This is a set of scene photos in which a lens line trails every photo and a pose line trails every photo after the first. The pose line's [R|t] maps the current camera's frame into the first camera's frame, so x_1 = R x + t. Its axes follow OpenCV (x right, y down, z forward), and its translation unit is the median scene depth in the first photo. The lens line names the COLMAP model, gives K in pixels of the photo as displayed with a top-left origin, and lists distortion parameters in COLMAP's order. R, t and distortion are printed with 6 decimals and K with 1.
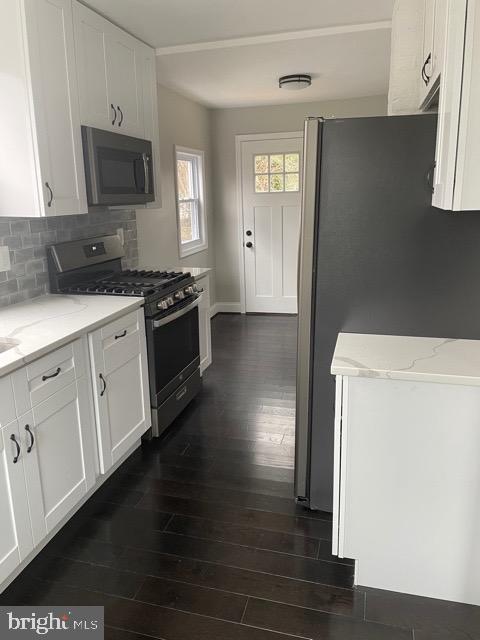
lens RADIAL K [[479.6, 0, 240.0], [0, 479.6, 320.0], [0, 0, 1]] dist [0.030728, -0.005009]
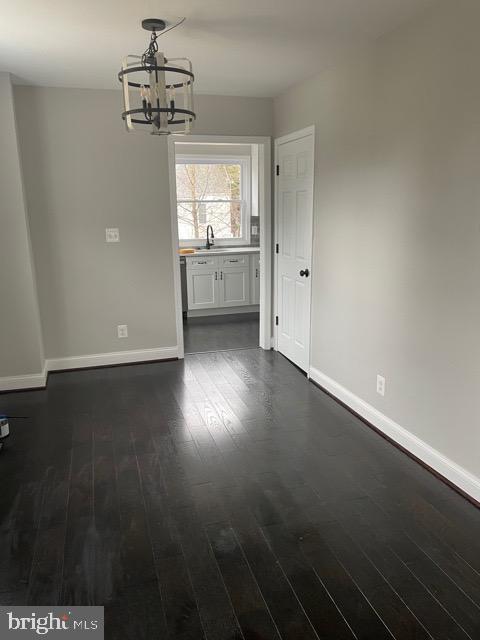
lens RADIAL K [[479.6, 0, 240.0], [0, 479.6, 320.0], [0, 0, 1]] dist [0.030728, -0.005009]
pose [[0.520490, 0.205117, -0.828865, 1.933404], [-0.218034, 0.970465, 0.103244, 0.117332], [0.825562, 0.126983, 0.549839, -0.605205]]
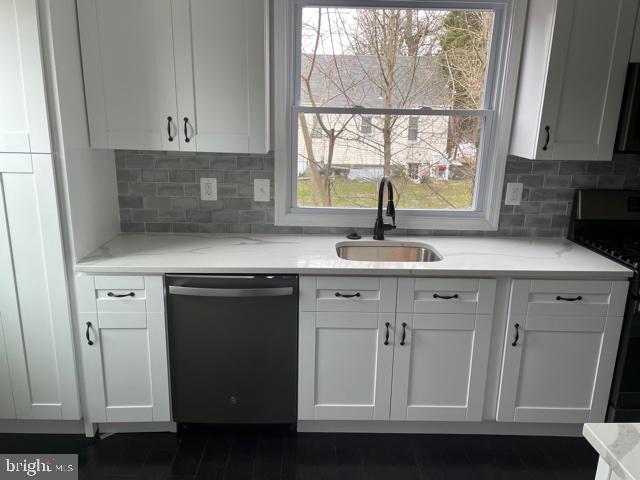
lens RADIAL K [[479.6, 0, 320.0], [0, 479.6, 240.0], [0, 0, 1]] dist [0.030728, -0.005009]
pose [[0.271361, 0.254863, -0.928121, 0.403351], [-0.271042, 0.945513, 0.180393, -0.100734], [0.923526, 0.202608, 0.325654, 0.251092]]
